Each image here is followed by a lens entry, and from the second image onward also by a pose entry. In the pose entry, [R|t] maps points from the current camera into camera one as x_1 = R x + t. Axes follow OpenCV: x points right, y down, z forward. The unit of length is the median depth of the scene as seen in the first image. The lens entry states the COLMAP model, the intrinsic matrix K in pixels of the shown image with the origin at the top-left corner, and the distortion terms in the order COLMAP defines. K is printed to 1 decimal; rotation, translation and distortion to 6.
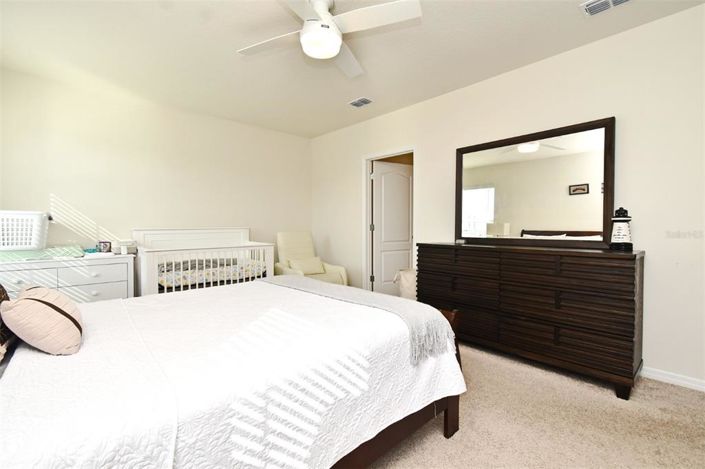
lens RADIAL K [[311.0, 0, 352.5], [0, 311.0, 234.5], [0, 0, 1]] dist [-0.000641, -0.000030]
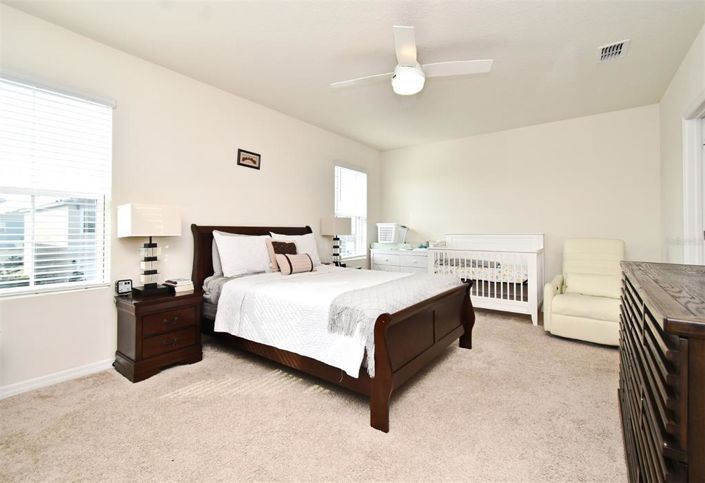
lens RADIAL K [[326.2, 0, 352.5], [0, 326.2, 241.5], [0, 0, 1]] dist [0.001087, 0.000065]
pose [[0.150342, 0.028309, -0.988229, 0.689279], [-0.034579, 0.999129, 0.023360, -0.000883], [0.988029, 0.030660, 0.151190, 0.384926]]
